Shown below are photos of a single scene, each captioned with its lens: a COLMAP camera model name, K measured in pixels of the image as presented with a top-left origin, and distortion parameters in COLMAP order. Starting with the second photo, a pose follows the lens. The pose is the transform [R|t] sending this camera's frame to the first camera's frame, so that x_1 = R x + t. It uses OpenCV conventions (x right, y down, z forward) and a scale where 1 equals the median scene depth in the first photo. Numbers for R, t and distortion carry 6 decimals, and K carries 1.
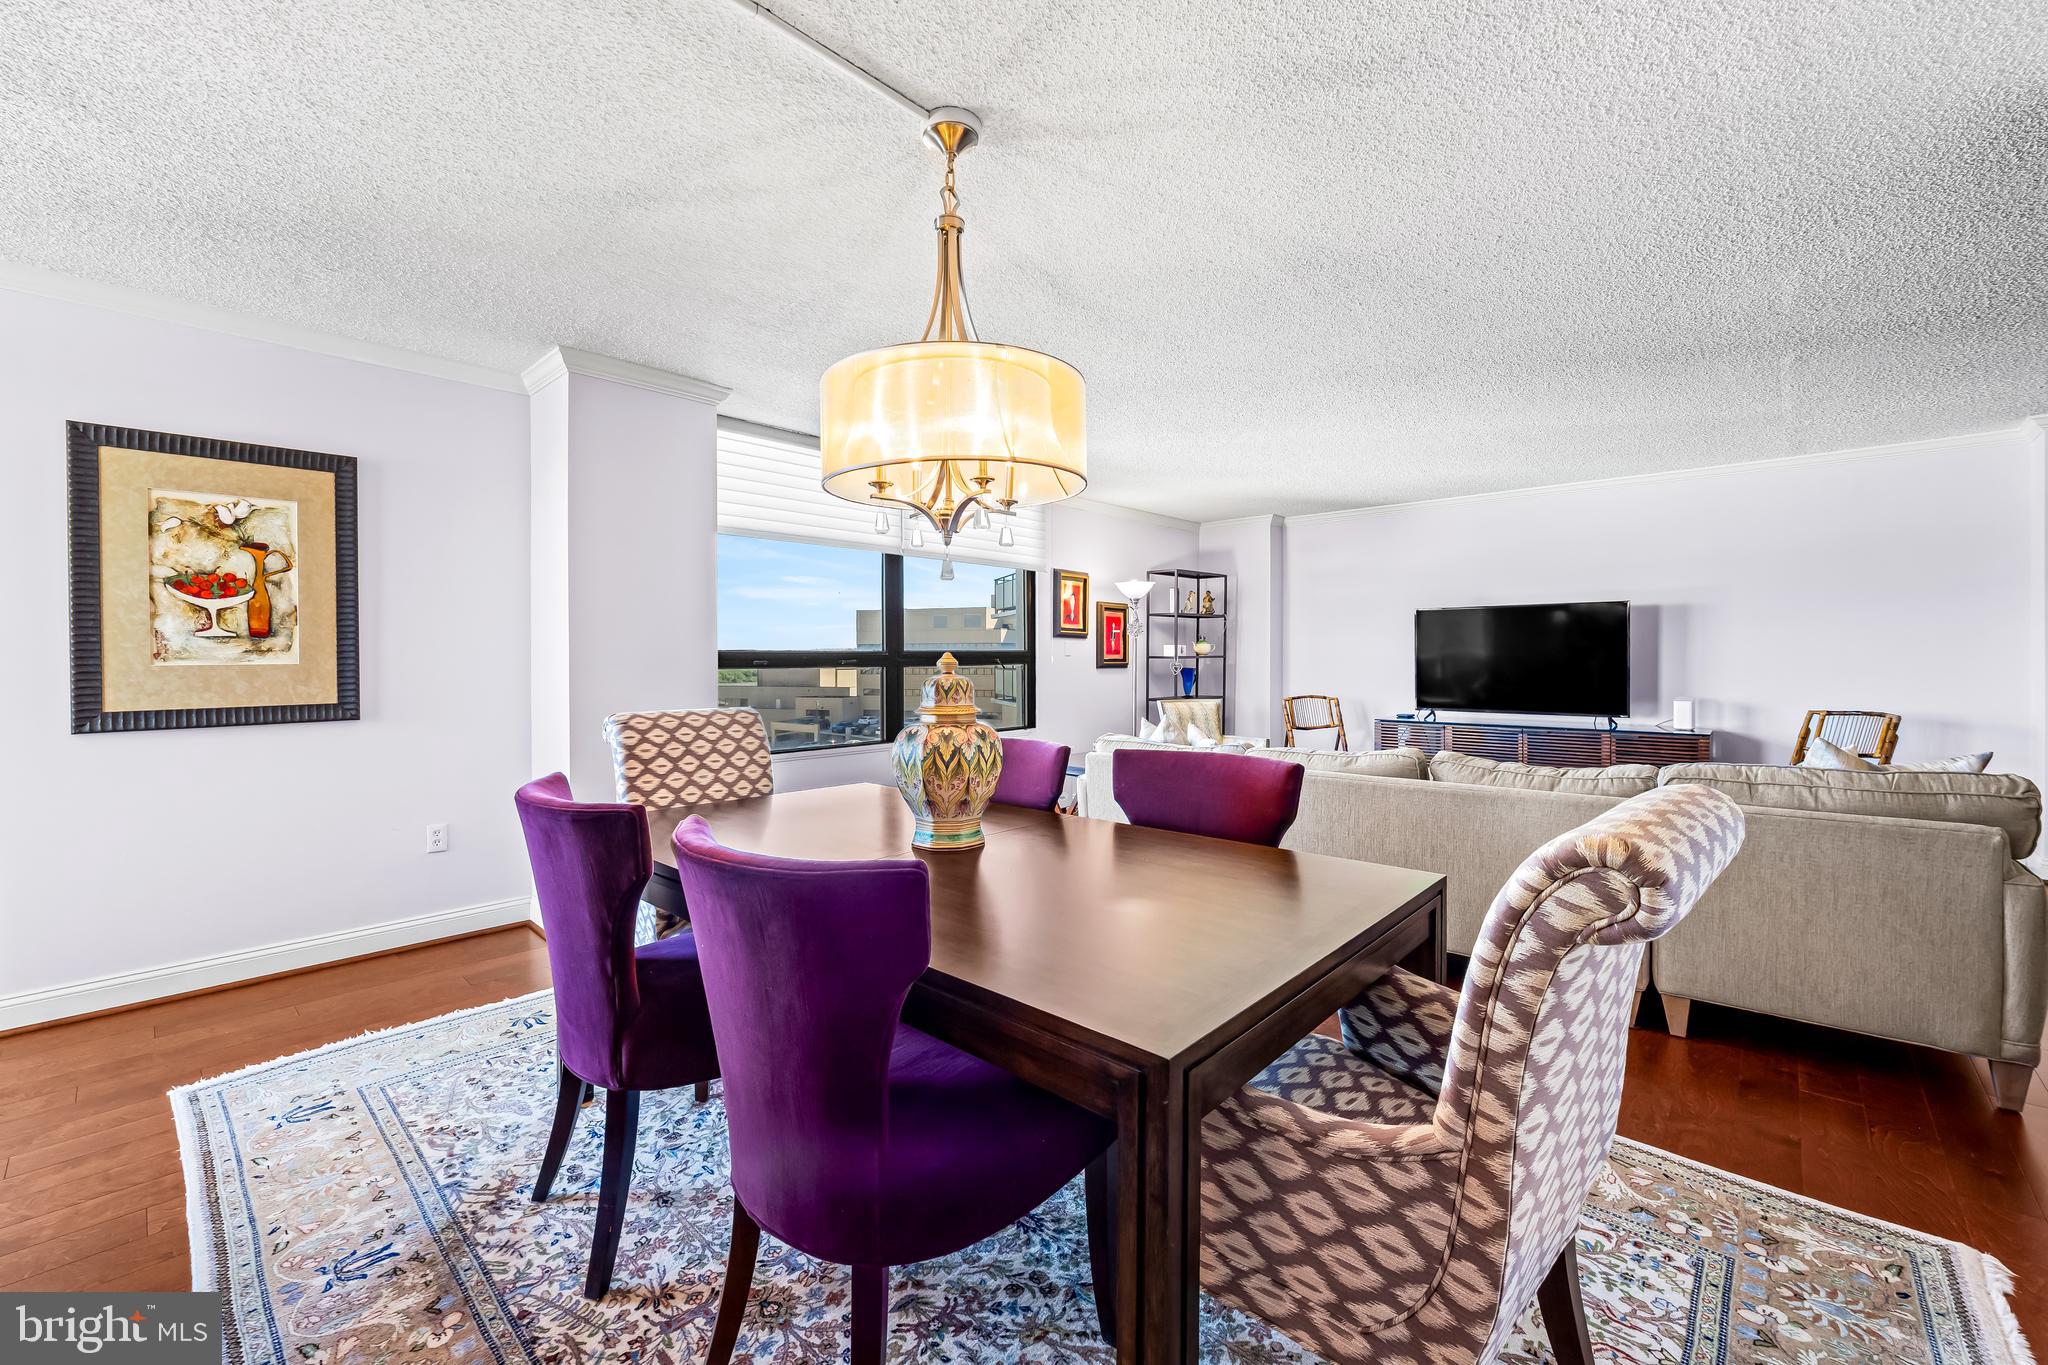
lens RADIAL K [[828.0, 0, 1040.3], [0, 828.0, 672.2], [0, 0, 1]] dist [-0.006283, 0.000222]
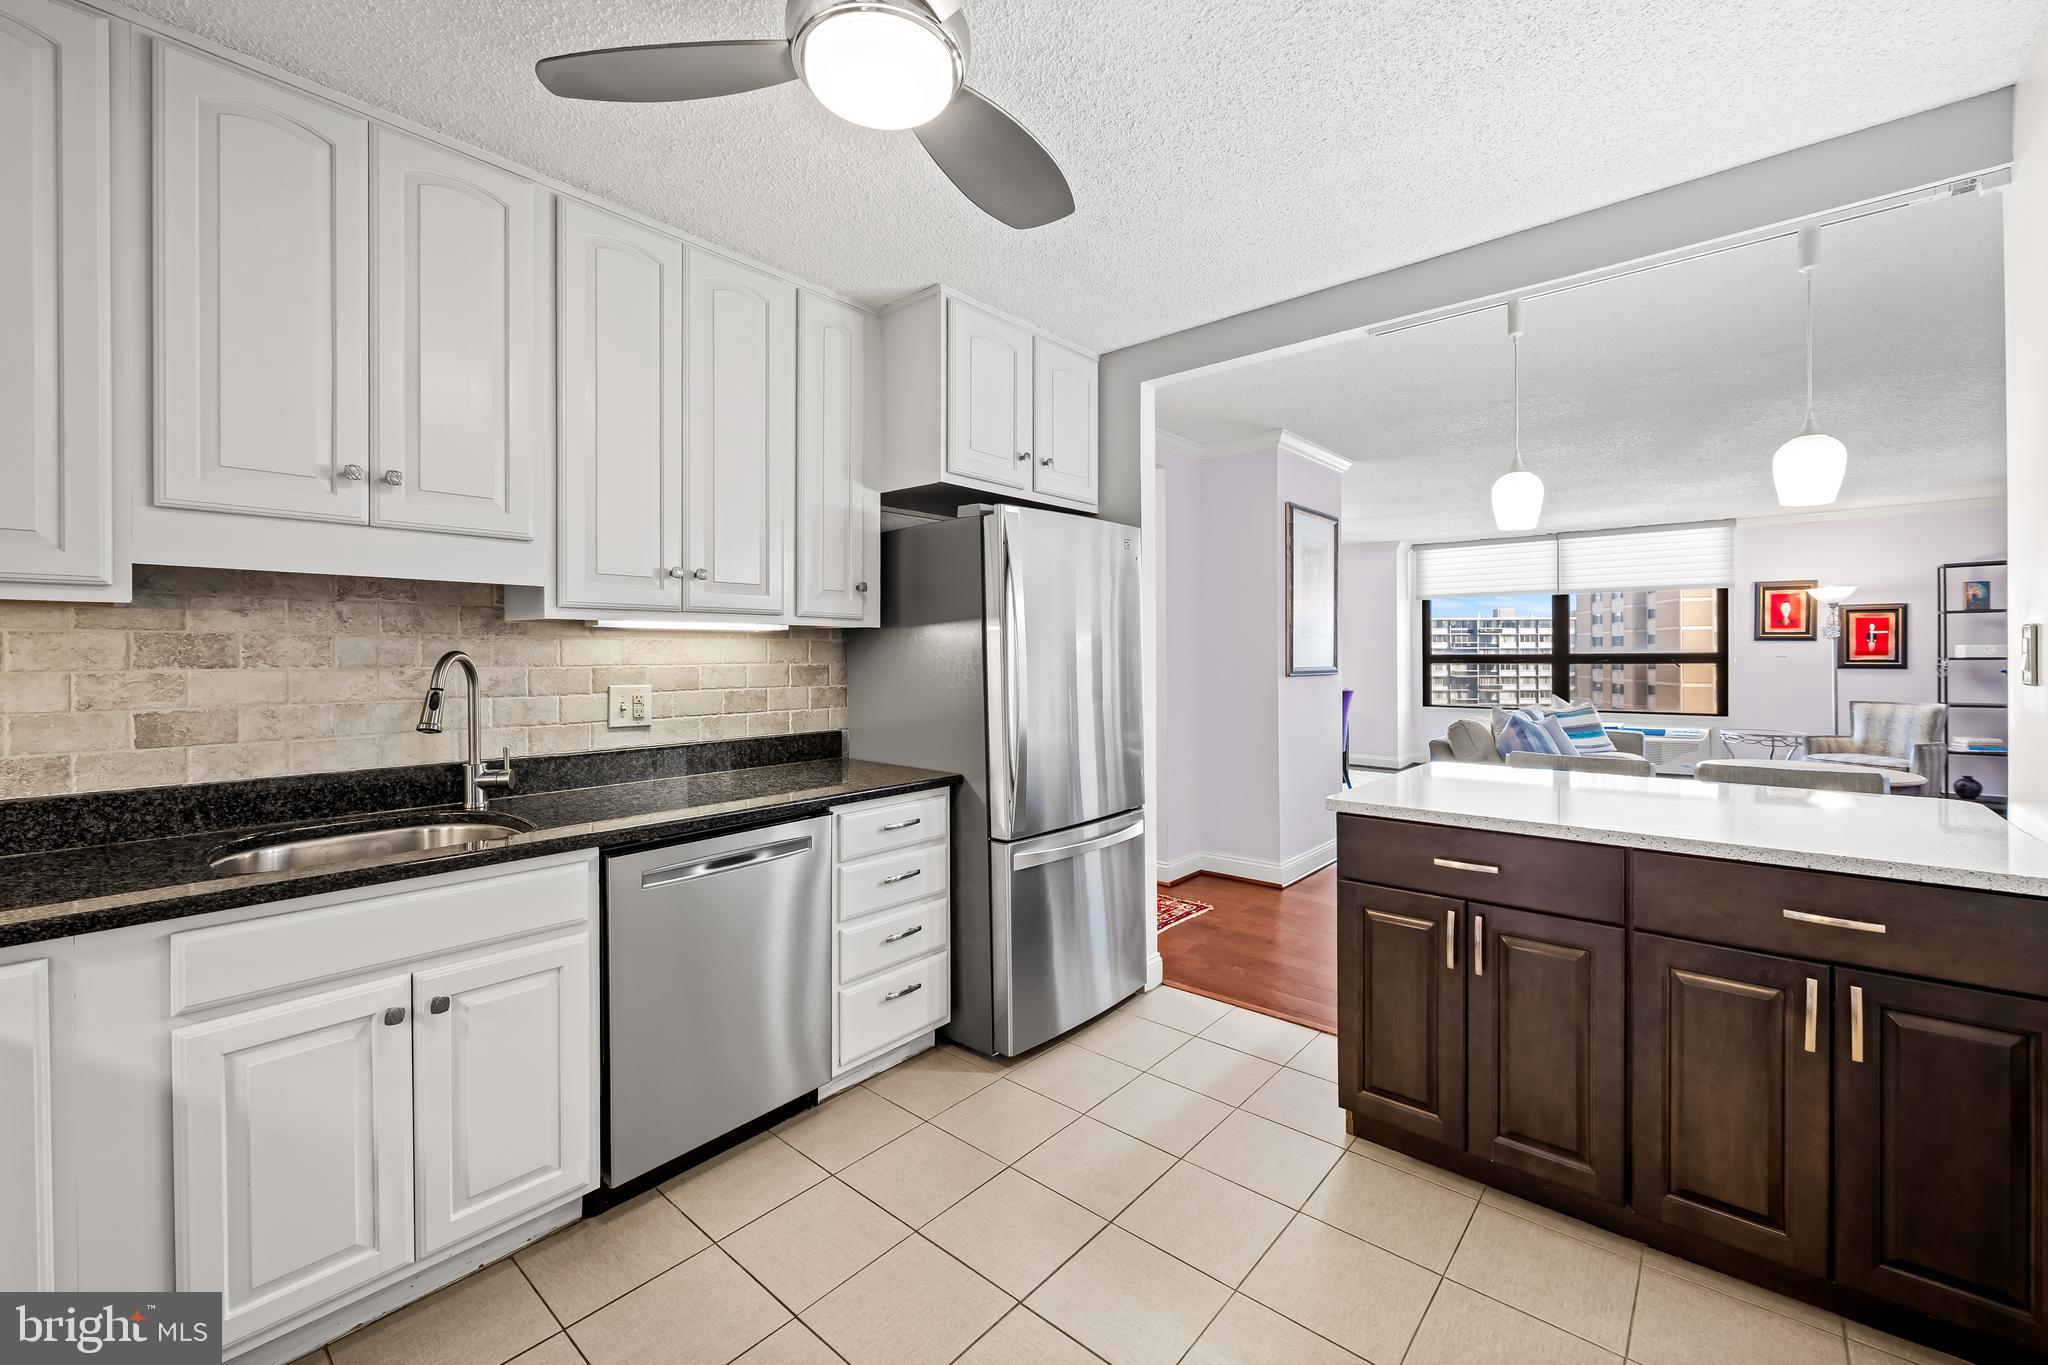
lens RADIAL K [[828.0, 0, 1024.8], [0, 828.0, 654.8], [0, 0, 1]] dist [-0.006283, 0.000222]
pose [[0.035271, -0.001345, -0.999377, 1.174924], [-0.015711, 0.999875, -0.001900, -0.004389], [0.999254, 0.015768, 0.035245, -0.076922]]
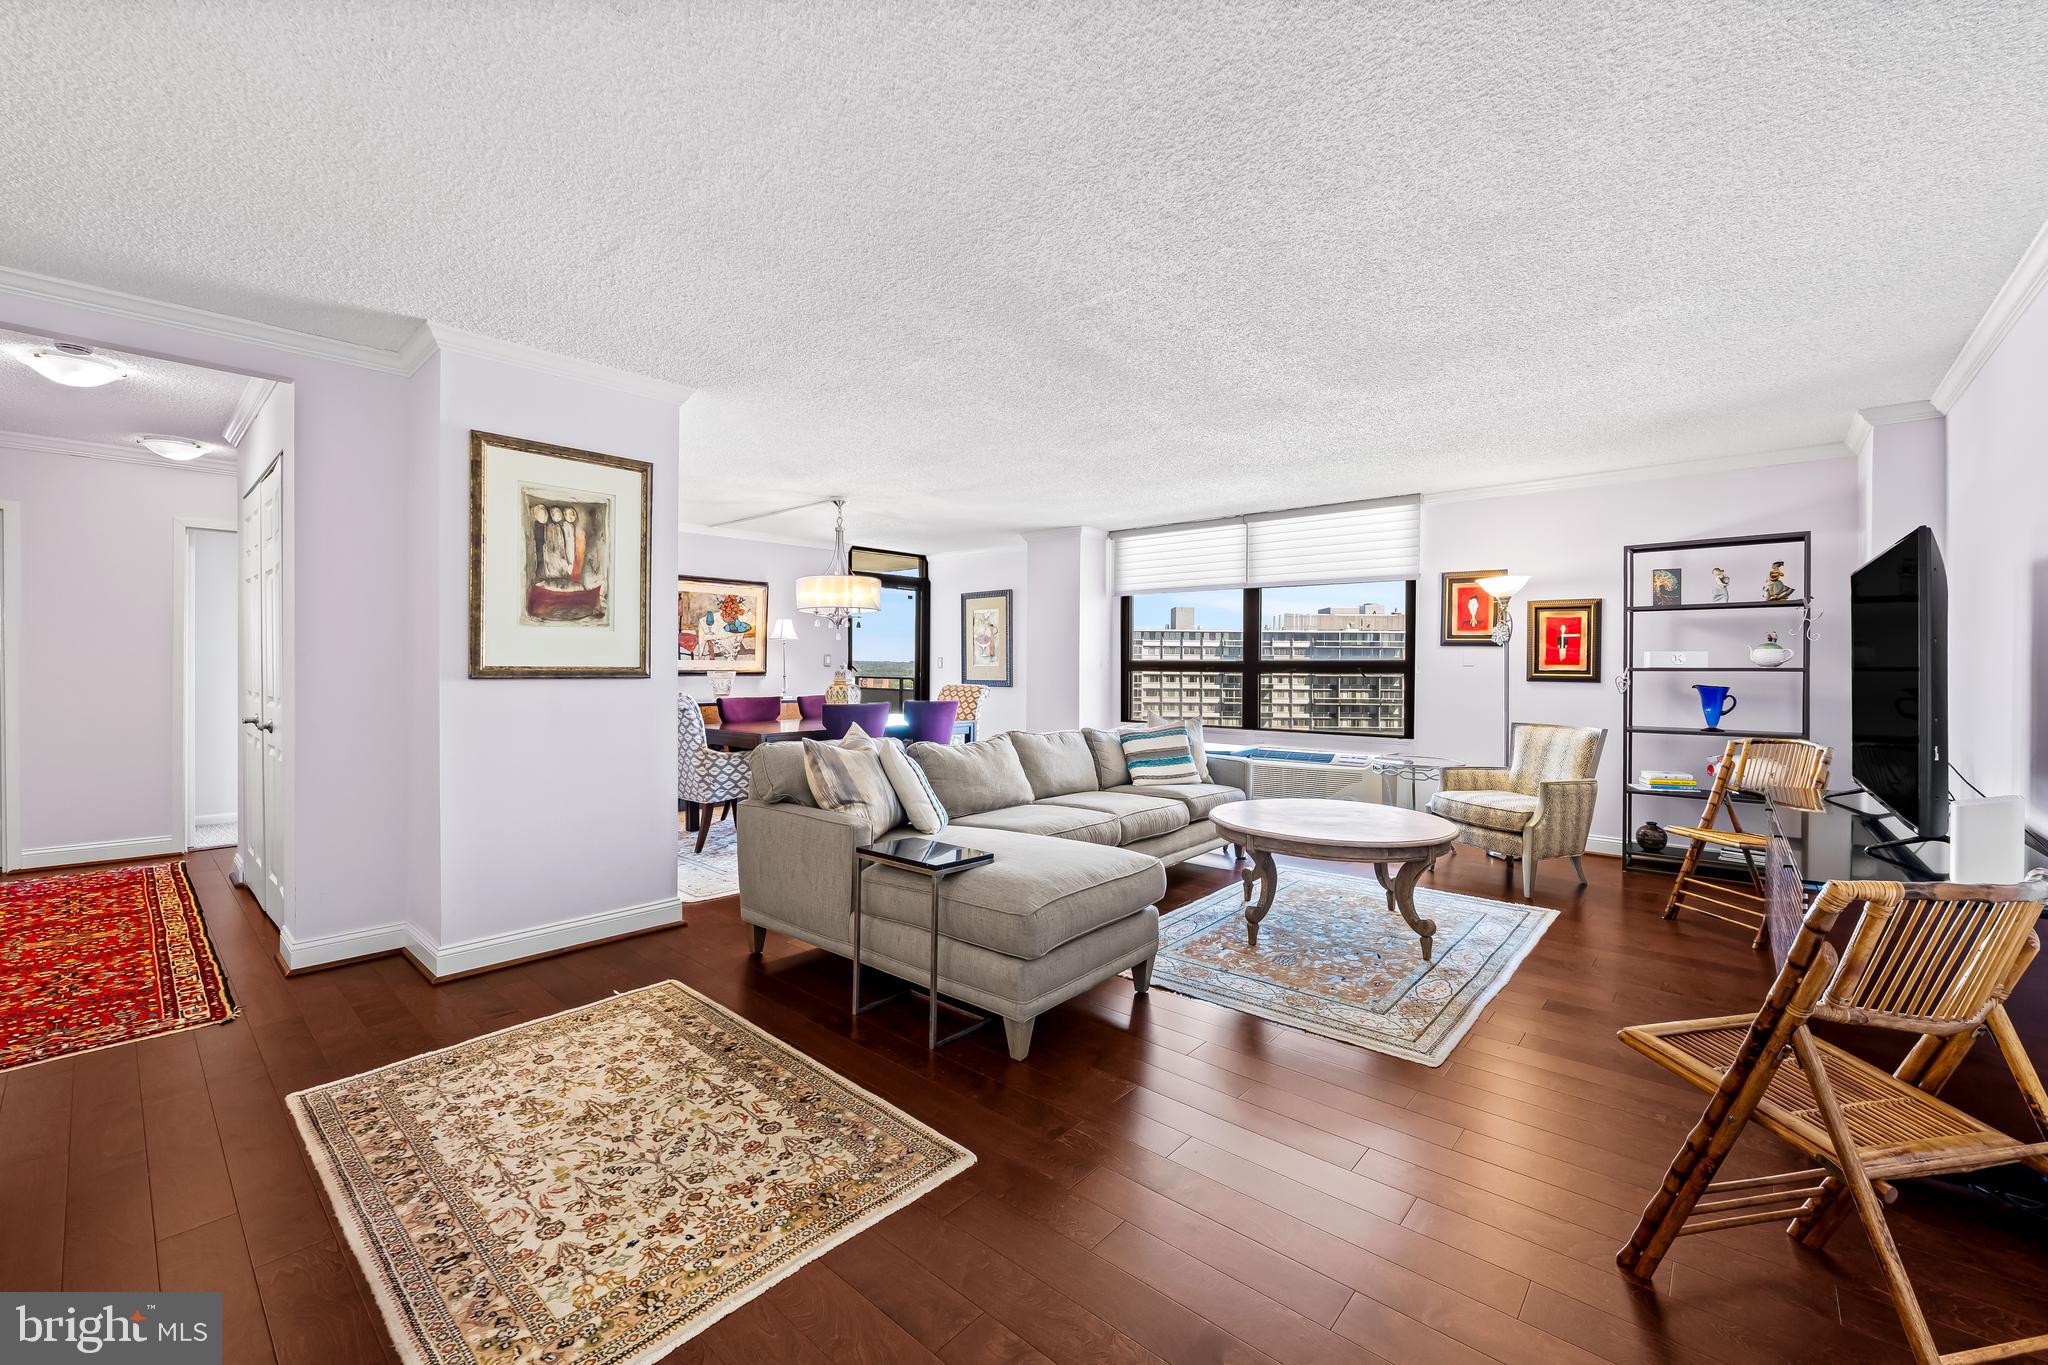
lens RADIAL K [[828.0, 0, 1018.7], [0, 828.0, 668.2], [0, 0, 1]] dist [-0.006283, 0.000222]
pose [[0.019774, 0.004668, -0.999794, 0.970621], [-0.026528, 0.999639, 0.004142, -0.008581], [0.999452, 0.026440, 0.019890, 0.513602]]
